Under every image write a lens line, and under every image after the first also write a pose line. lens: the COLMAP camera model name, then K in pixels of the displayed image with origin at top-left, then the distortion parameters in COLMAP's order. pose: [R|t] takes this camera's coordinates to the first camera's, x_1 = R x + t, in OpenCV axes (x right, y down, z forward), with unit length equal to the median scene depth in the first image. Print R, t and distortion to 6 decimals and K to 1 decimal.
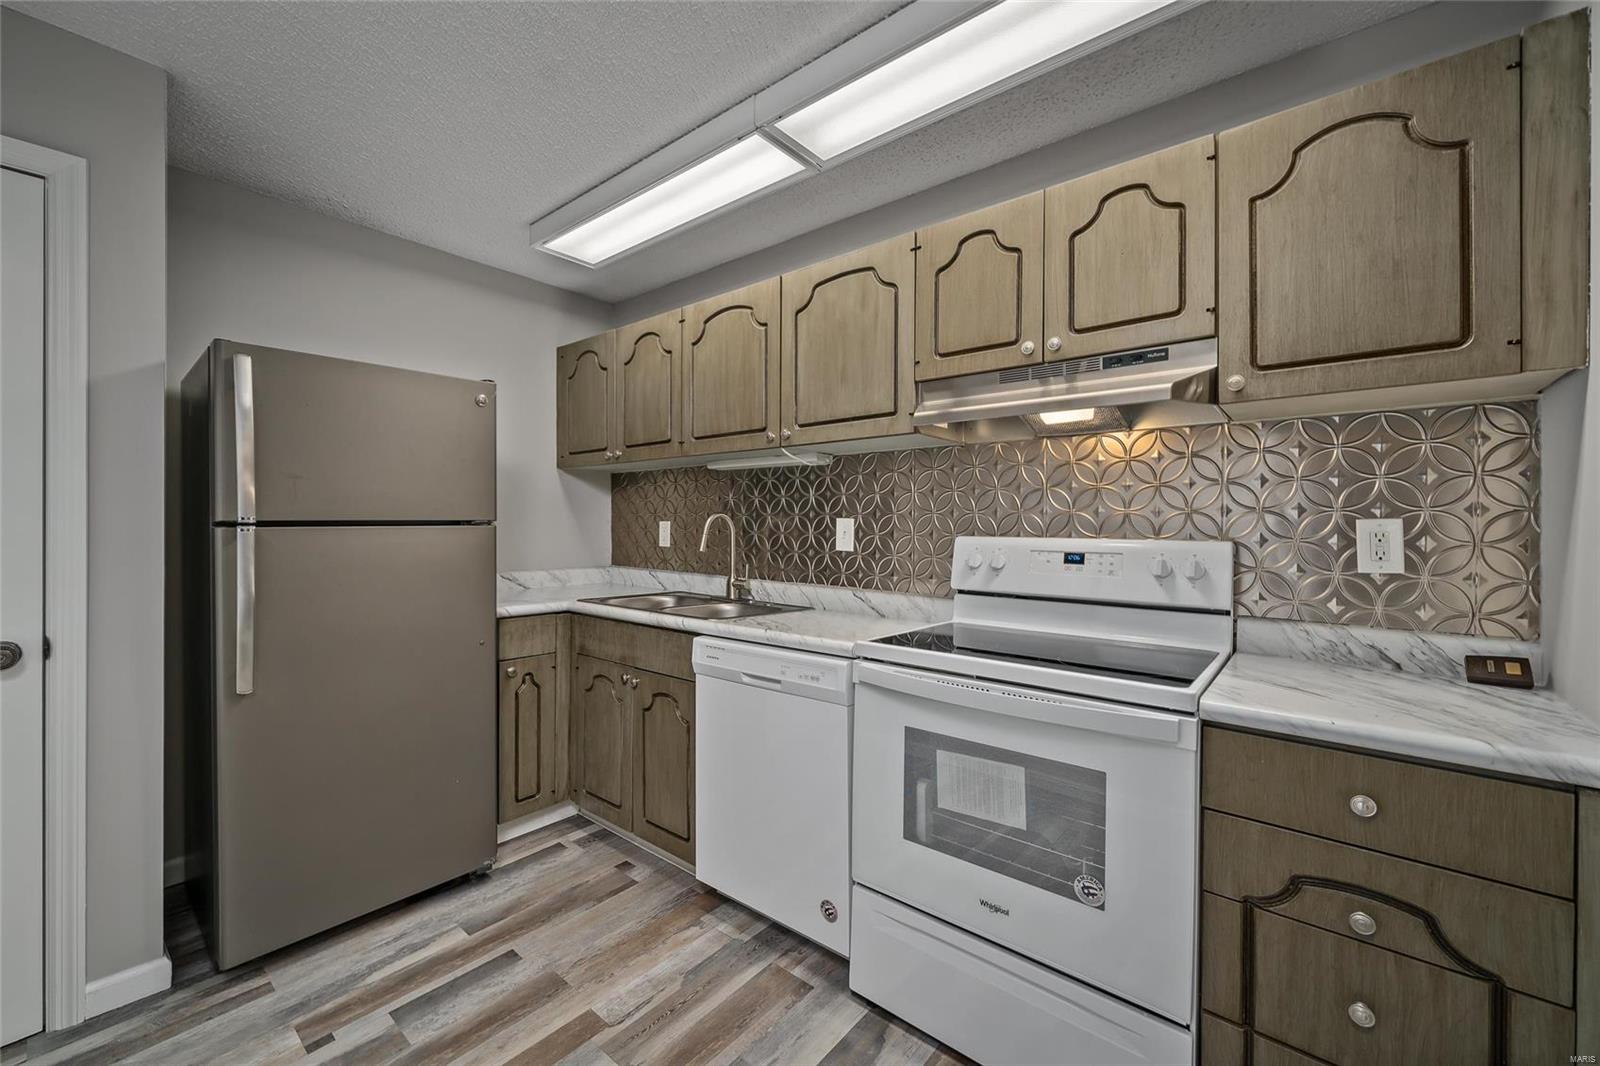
lens RADIAL K [[633.1, 0, 795.4], [0, 633.1, 526.8], [0, 0, 1]] dist [0.000631, 0.000153]
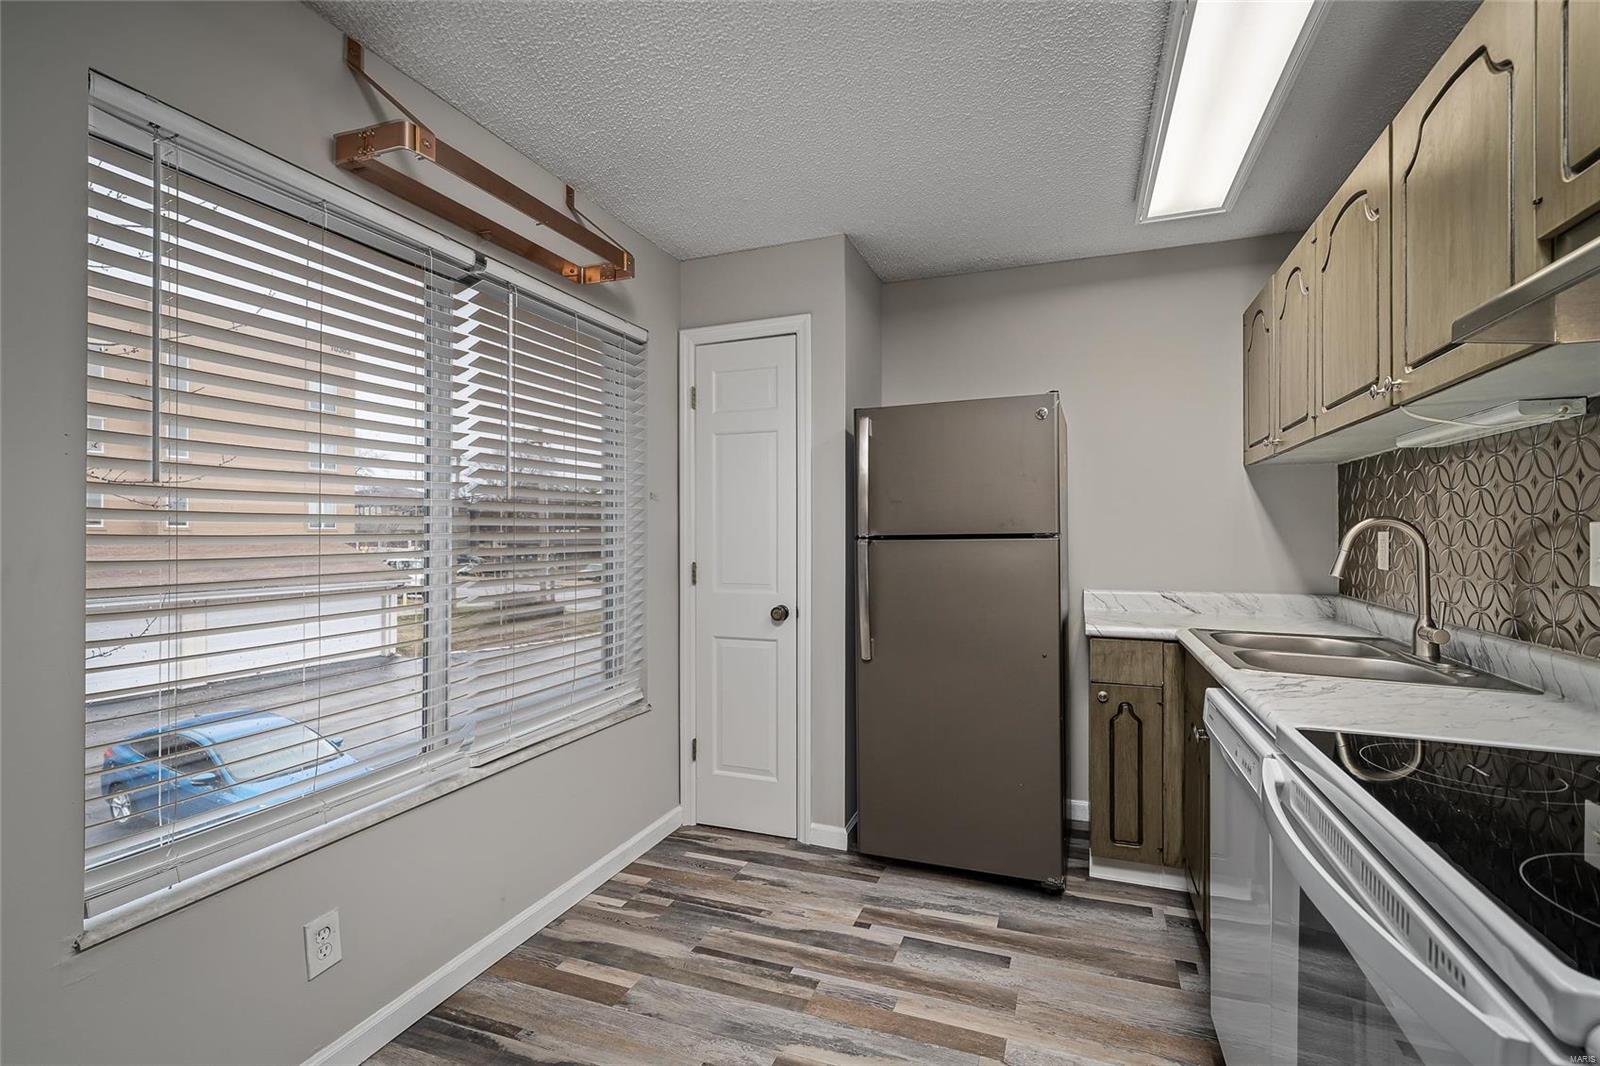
lens RADIAL K [[748.2, 0, 792.0], [0, 748.2, 538.0], [0, 0, 1]] dist [0.001678, -0.000344]
pose [[0.324714, -0.004076, -0.945803, 0.558599], [0.001403, 0.999992, -0.003828, 0.001306], [0.945811, -0.000084, 0.324717, 0.273925]]
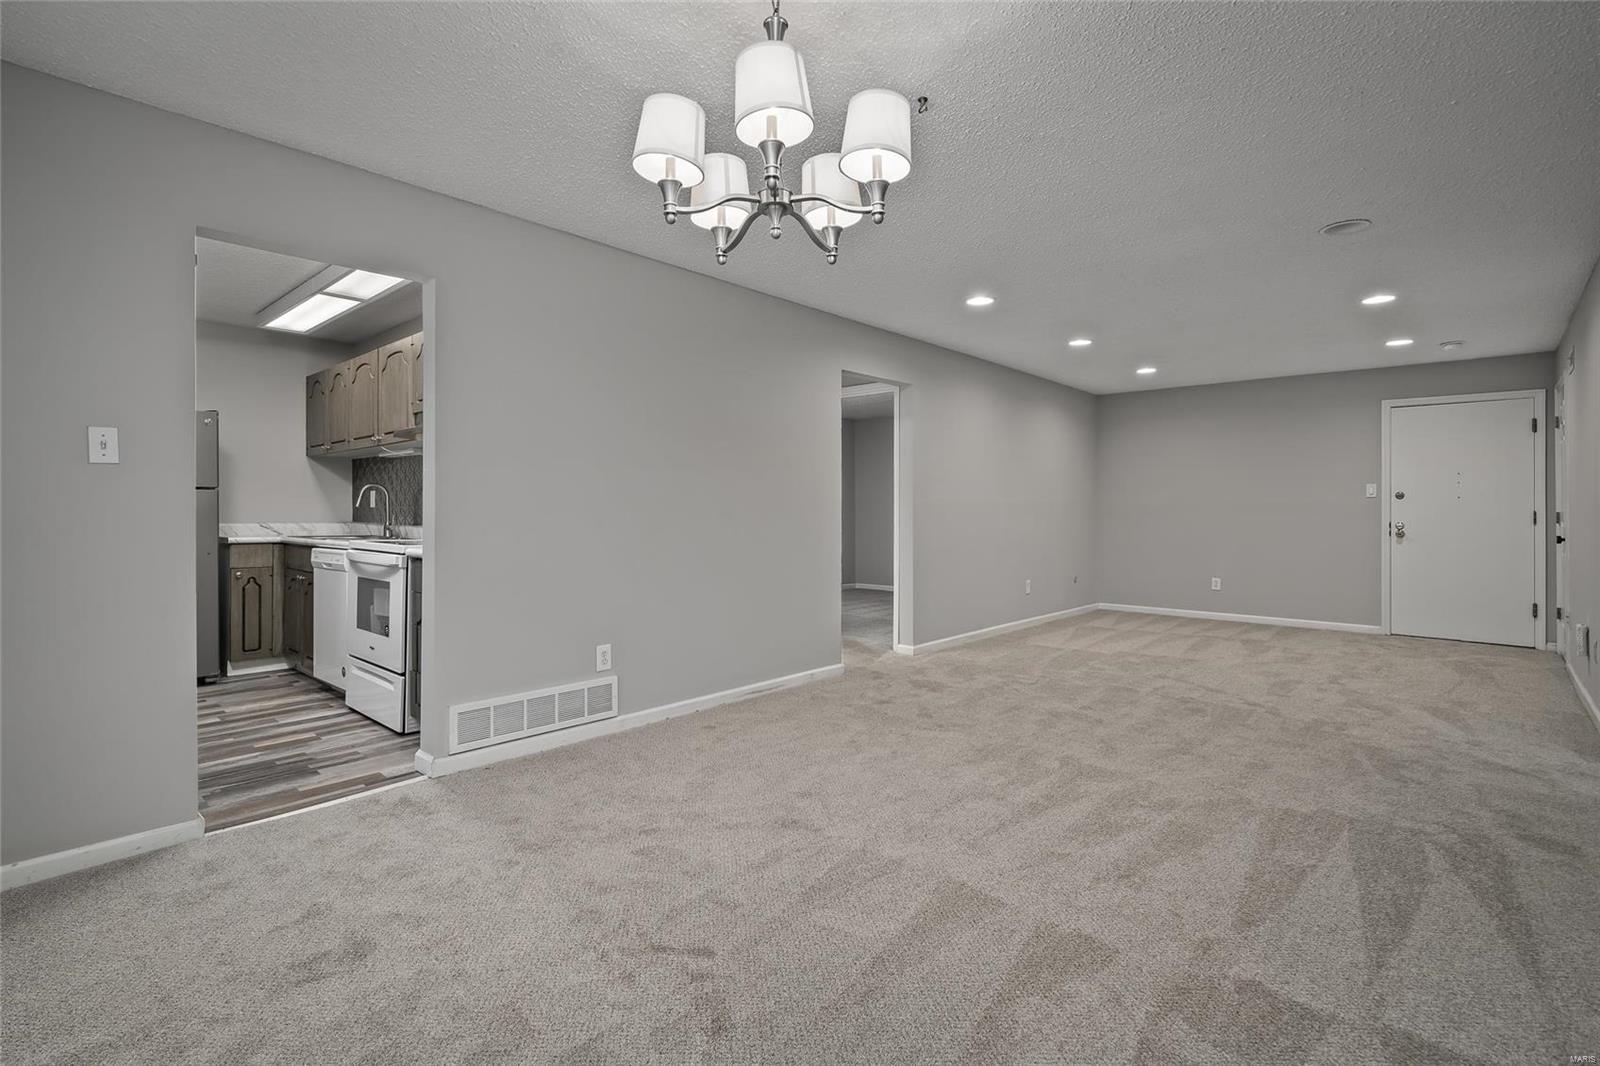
lens RADIAL K [[748.2, 0, 794.1], [0, 748.2, 512.7], [0, 0, 1]] dist [0.001678, -0.000344]
pose [[0.998970, -0.001146, -0.045351, 1.484304], [0.001071, 0.999998, -0.001678, 0.080225], [0.045353, 0.001628, 0.998970, -1.252065]]
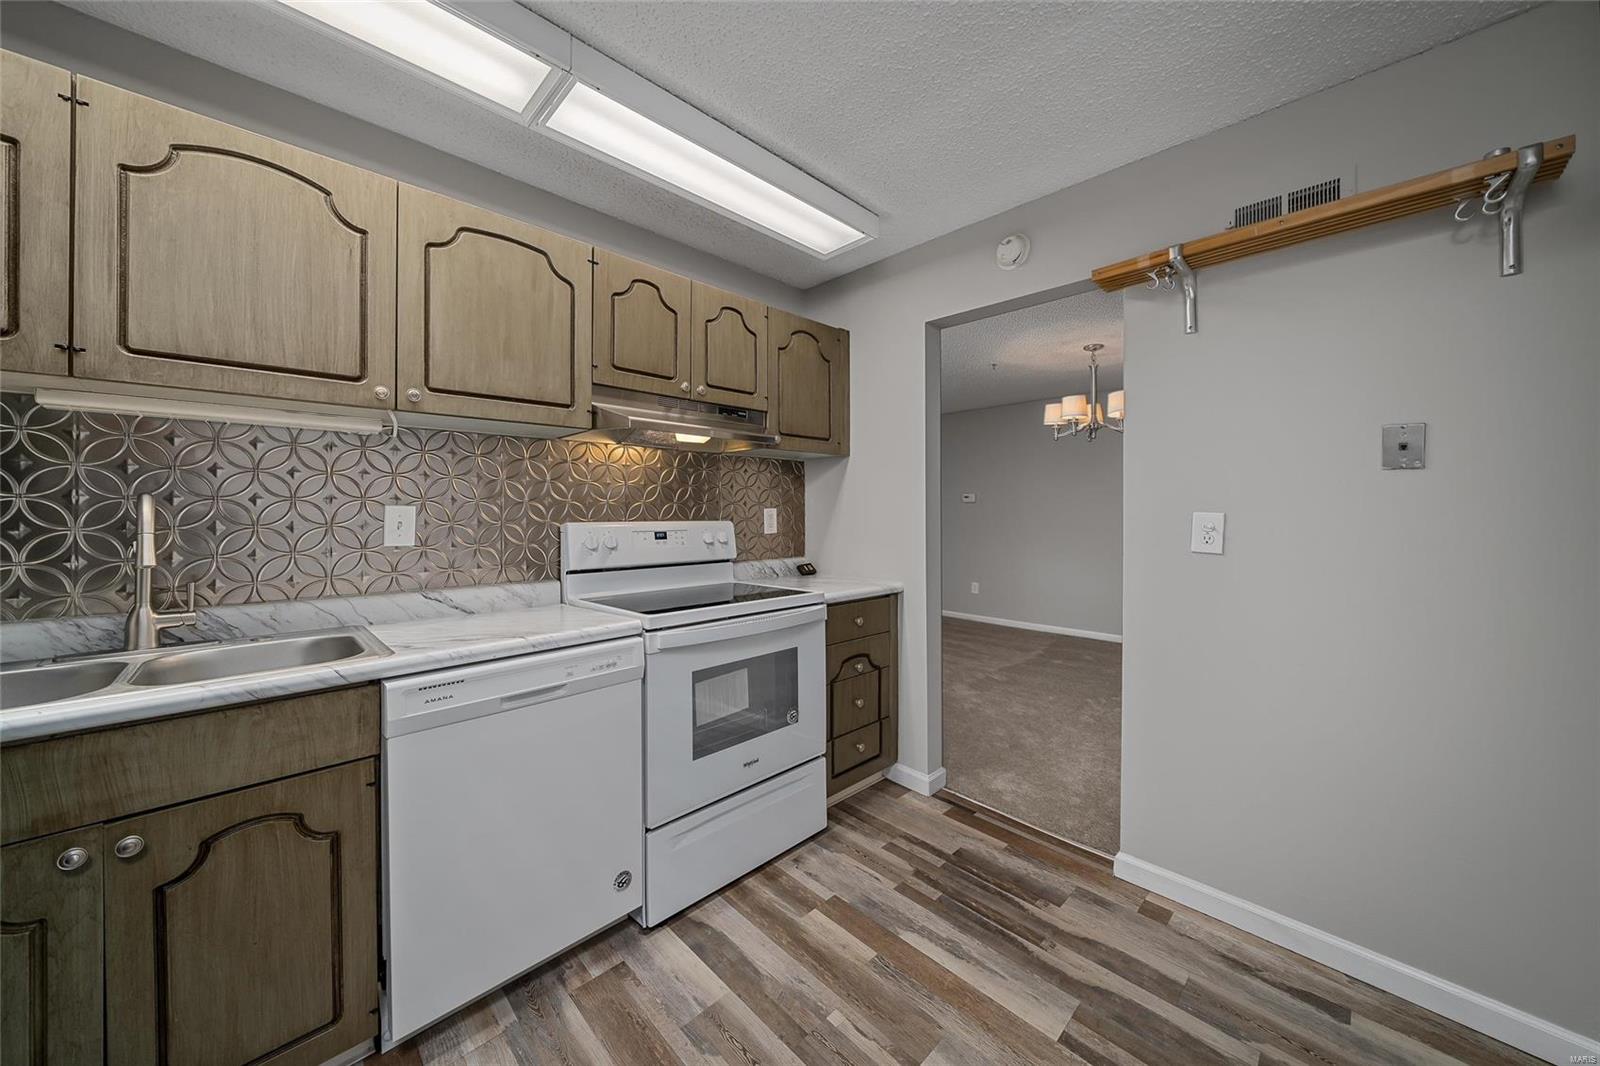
lens RADIAL K [[561.0, 0, 791.6], [0, 561.0, 513.2], [0, 0, 1]] dist [-0.003174, 0.000038]
pose [[0.115616, -0.008858, 0.993255, -0.746572], [0.006509, 0.999946, 0.008160, -0.008298], [-0.993273, 0.005521, 0.115667, 0.548793]]
